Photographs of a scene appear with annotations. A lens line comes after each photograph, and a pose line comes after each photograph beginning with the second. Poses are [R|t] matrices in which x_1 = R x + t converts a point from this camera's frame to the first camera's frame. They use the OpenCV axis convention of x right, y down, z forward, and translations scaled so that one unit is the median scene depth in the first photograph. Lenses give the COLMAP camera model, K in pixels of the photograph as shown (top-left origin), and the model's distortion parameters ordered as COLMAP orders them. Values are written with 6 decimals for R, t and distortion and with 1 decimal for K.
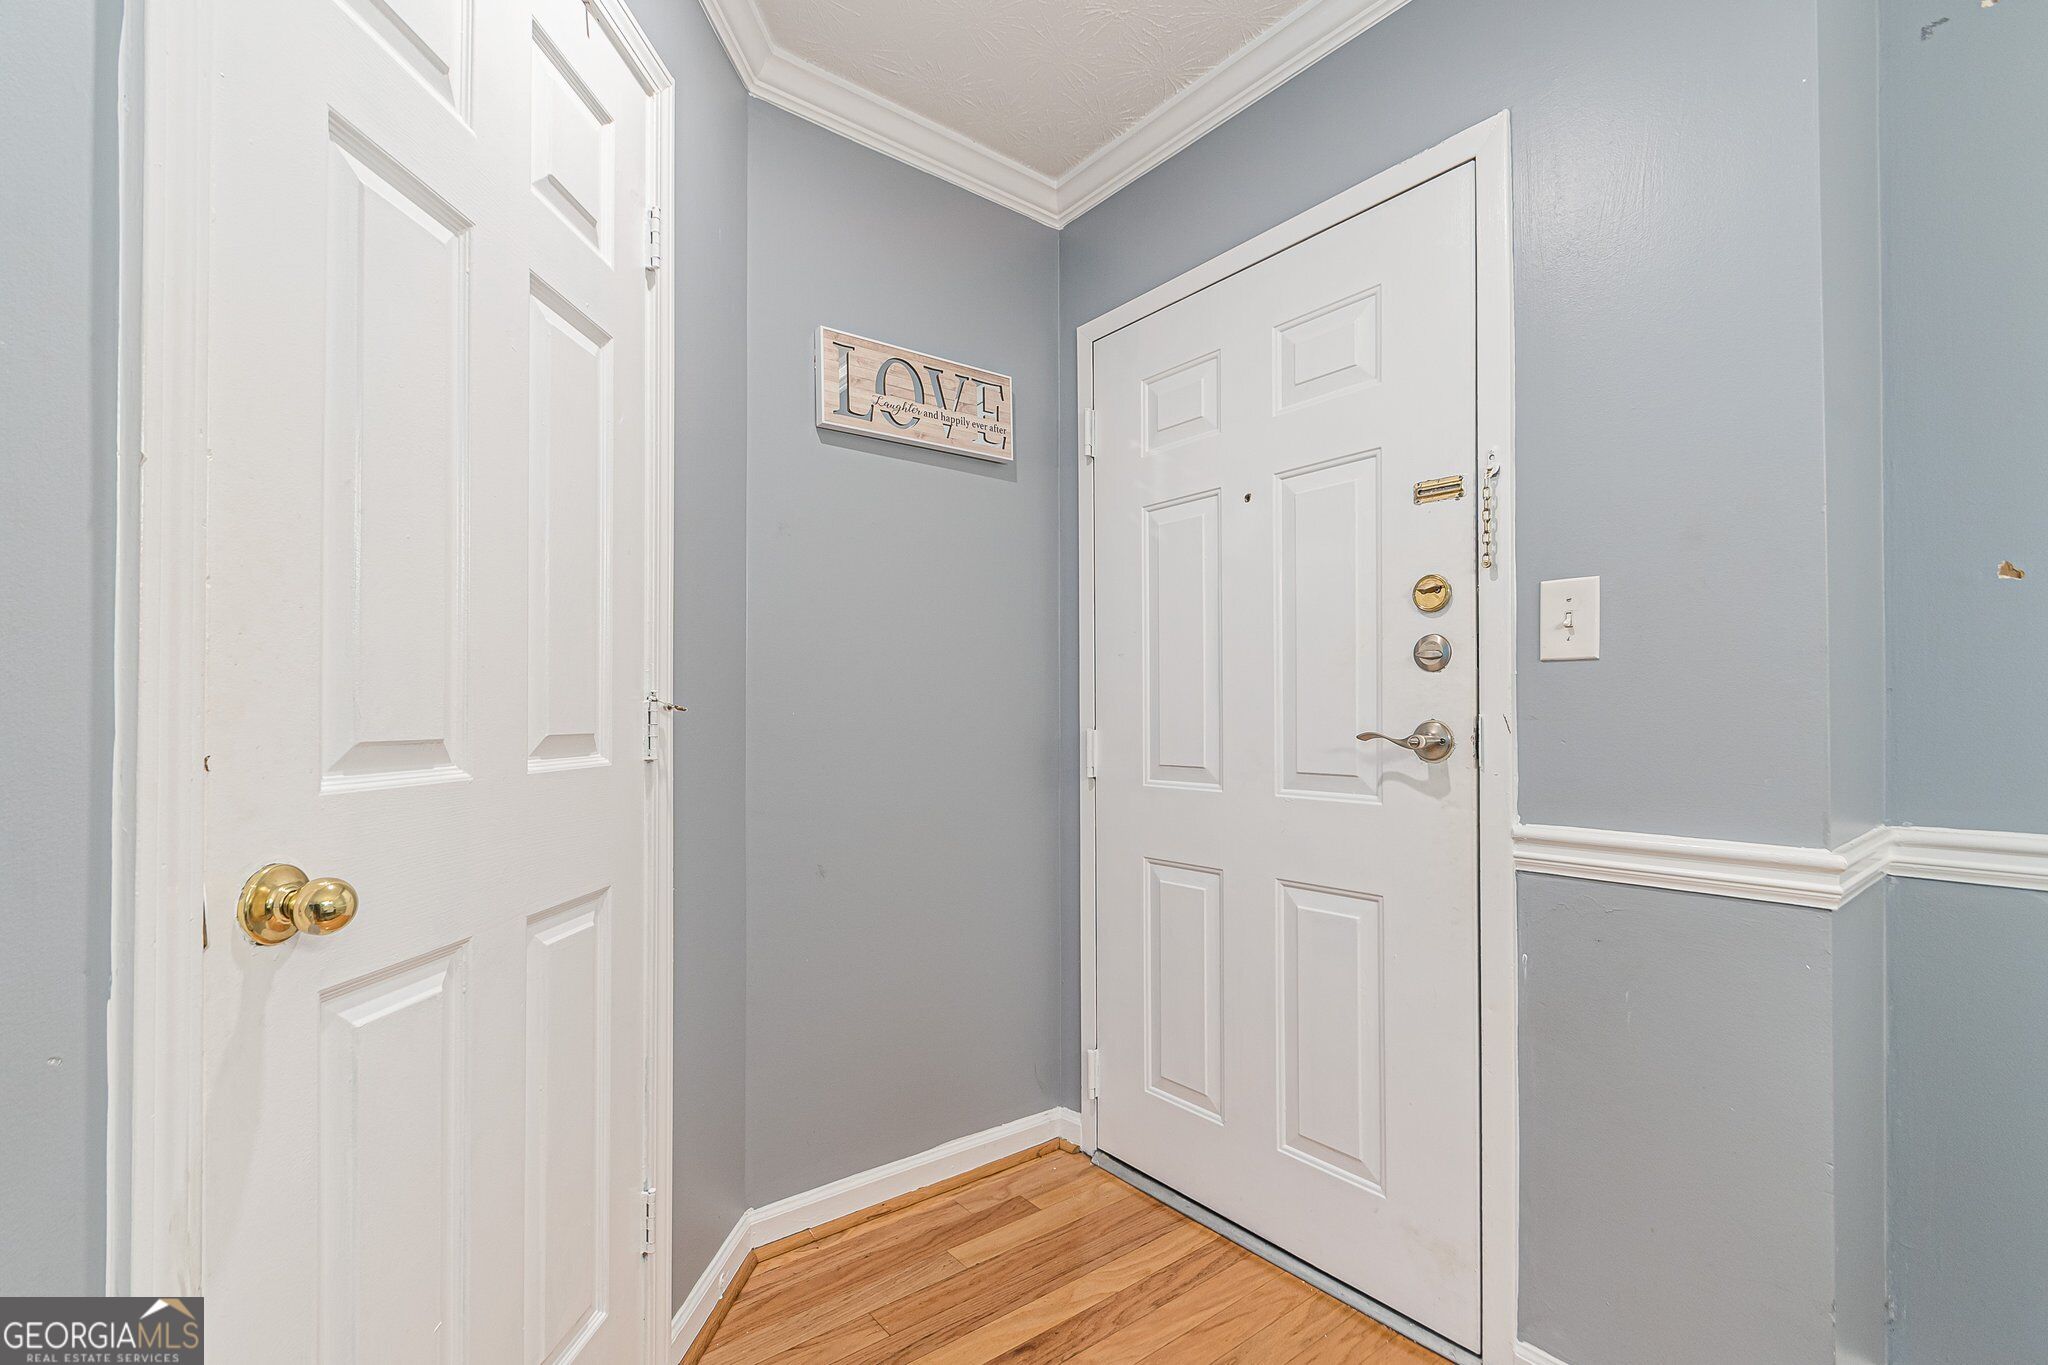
lens RADIAL K [[900.7, 0, 1029.4], [0, 900.7, 698.1], [0, 0, 1]] dist [0.016982, 0.000218]
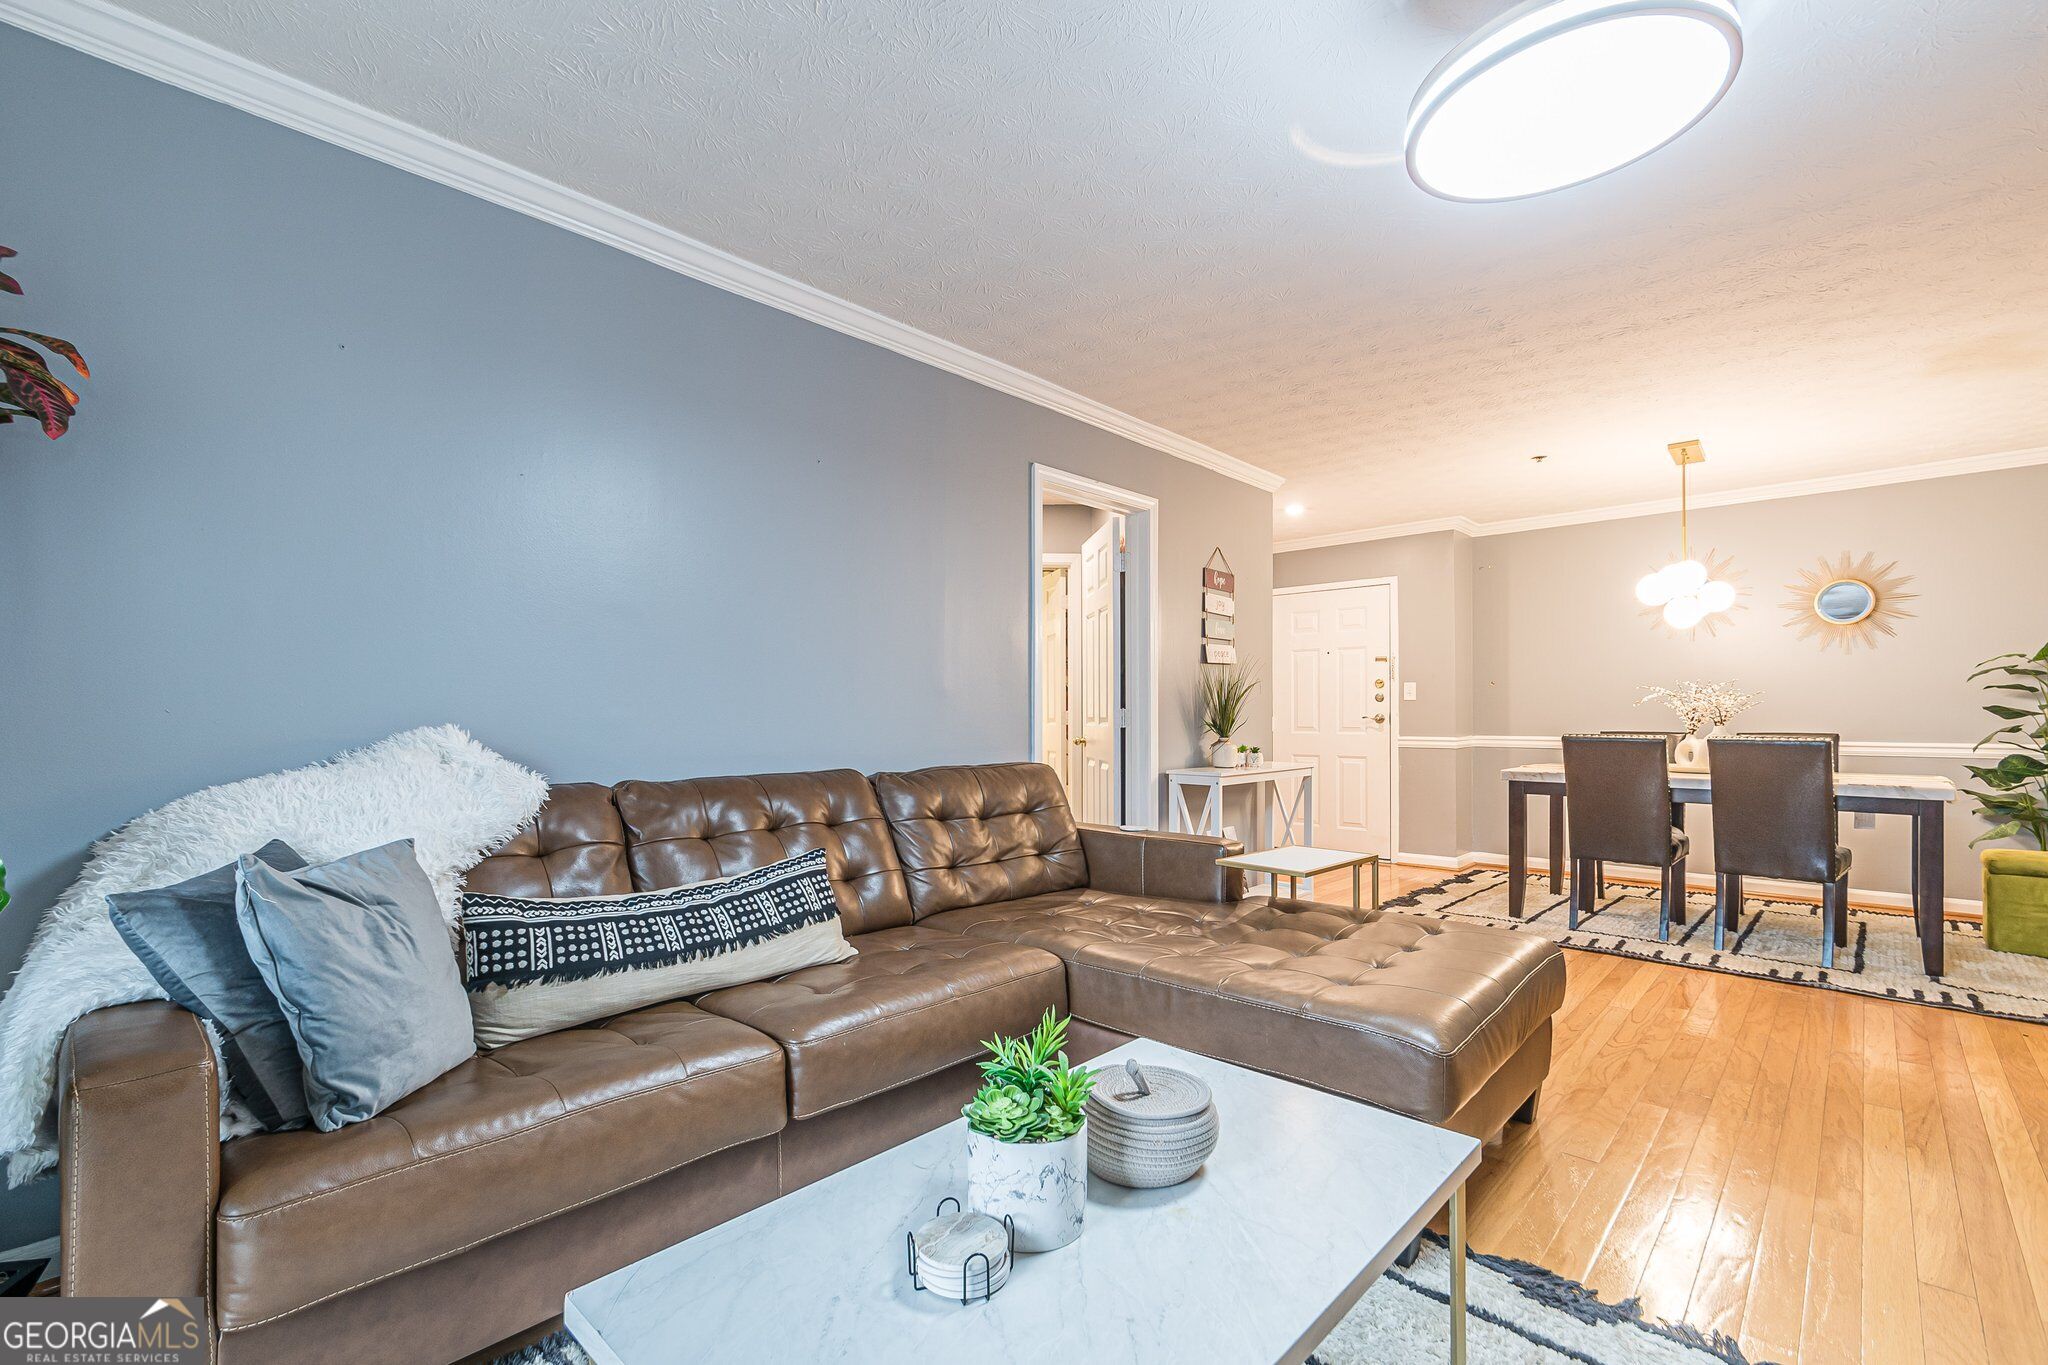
lens RADIAL K [[900.7, 0, 1026.6], [0, 900.7, 693.2], [0, 0, 1]] dist [0.016982, 0.000218]
pose [[0.990468, 0.002342, 0.137726, -1.721745], [-0.002651, 0.999994, 0.002060, -0.072850], [-0.137721, -0.002405, 0.990468, -2.873058]]
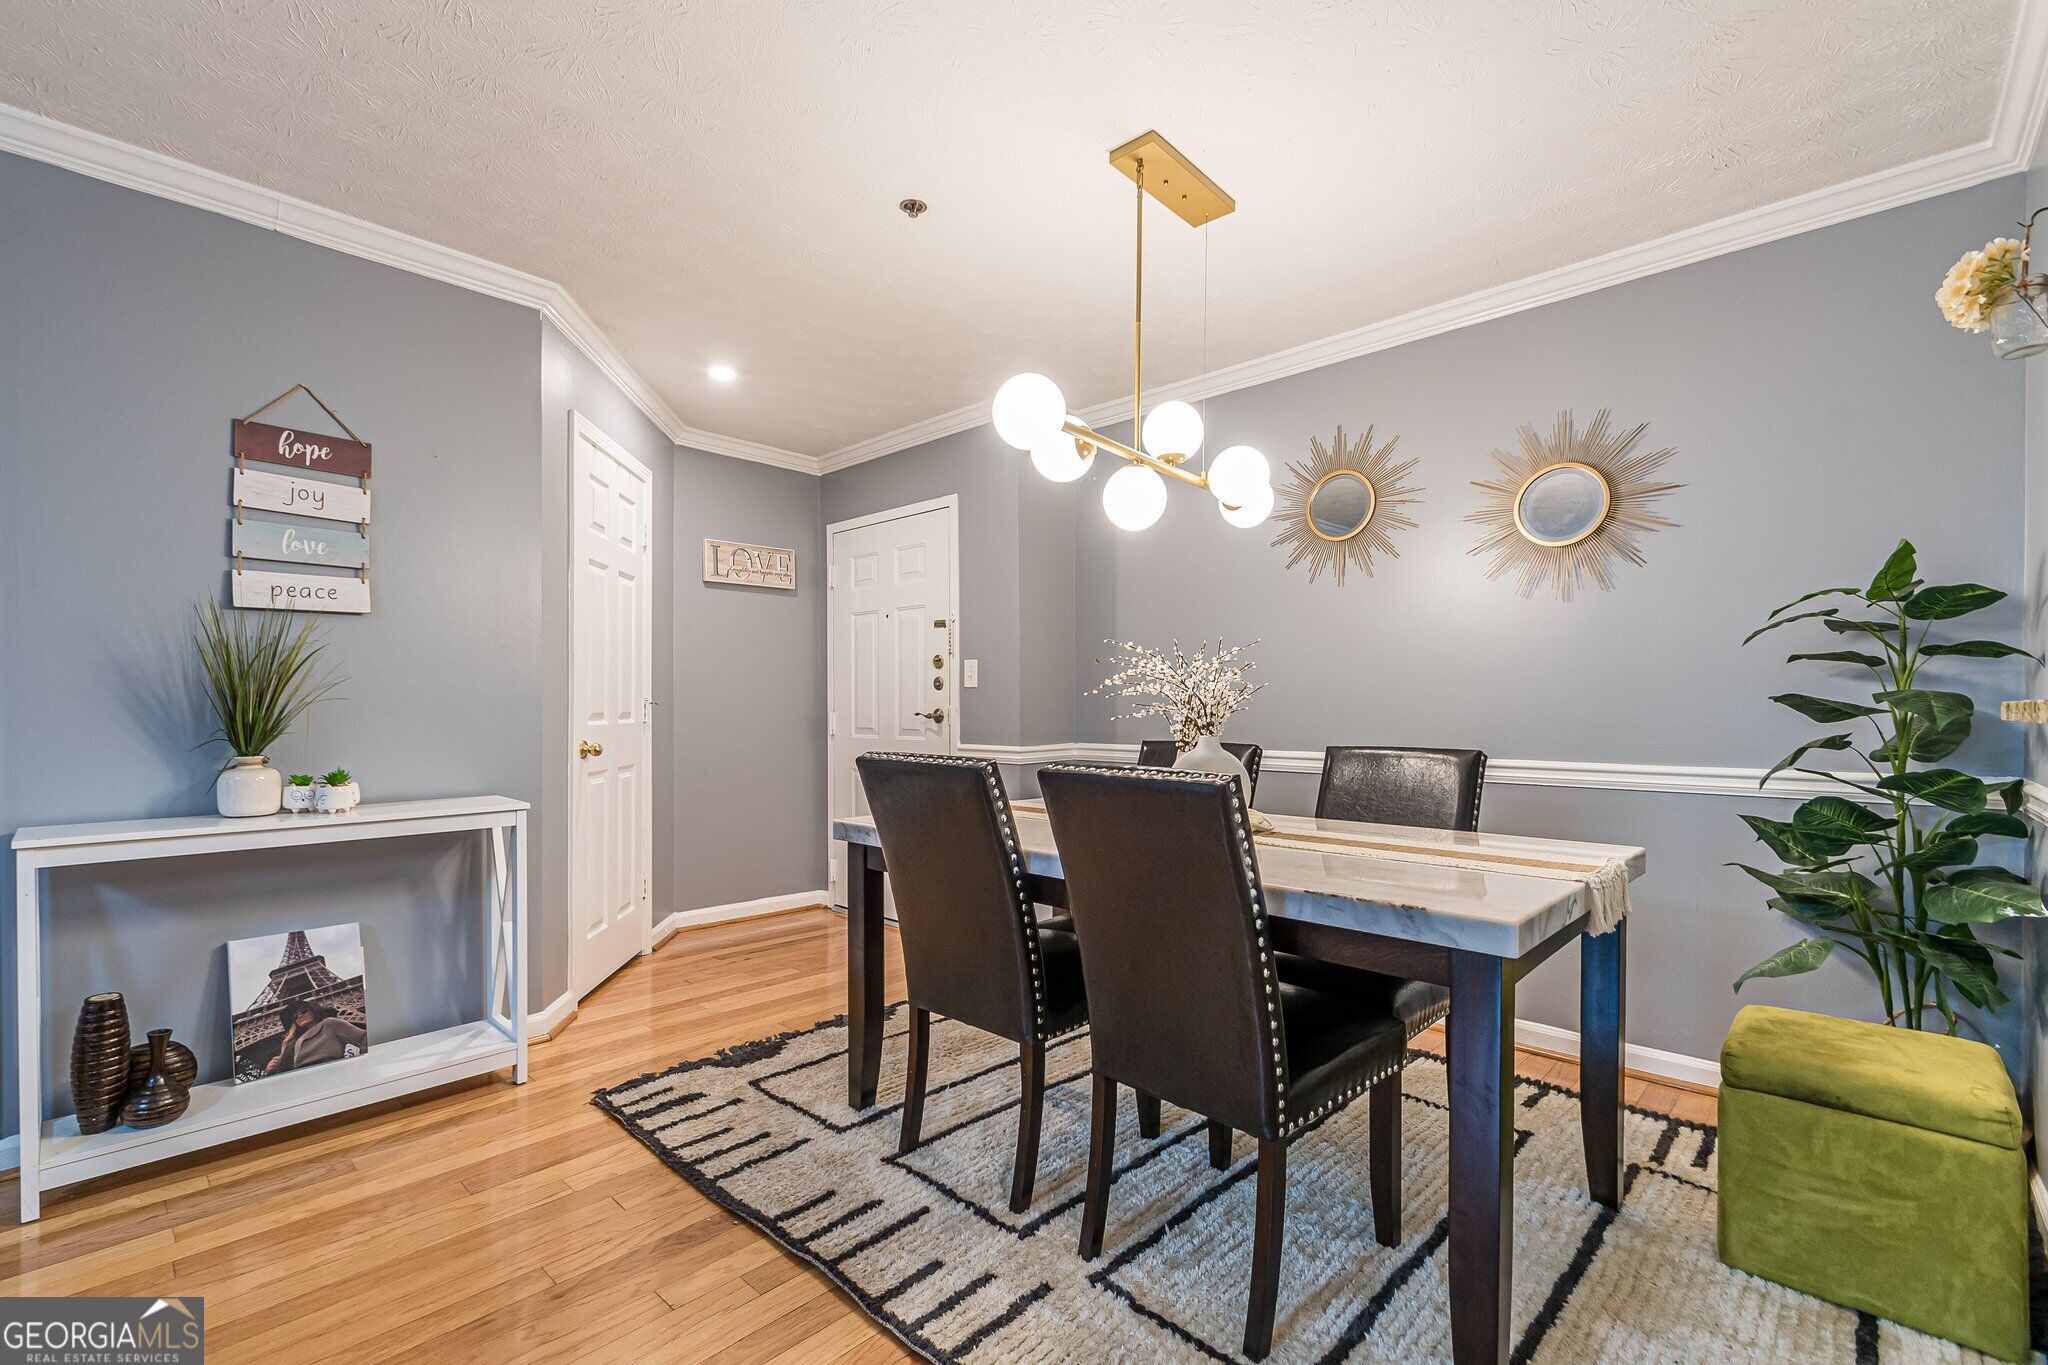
lens RADIAL K [[900.7, 0, 1003.4], [0, 900.7, 691.6], [0, 0, 1]] dist [0.016982, 0.000218]
pose [[0.993577, 0.003142, 0.113113, 0.326202], [-0.004011, 0.999964, 0.007450, -0.045706], [-0.113085, -0.007856, 0.993554, -1.686760]]
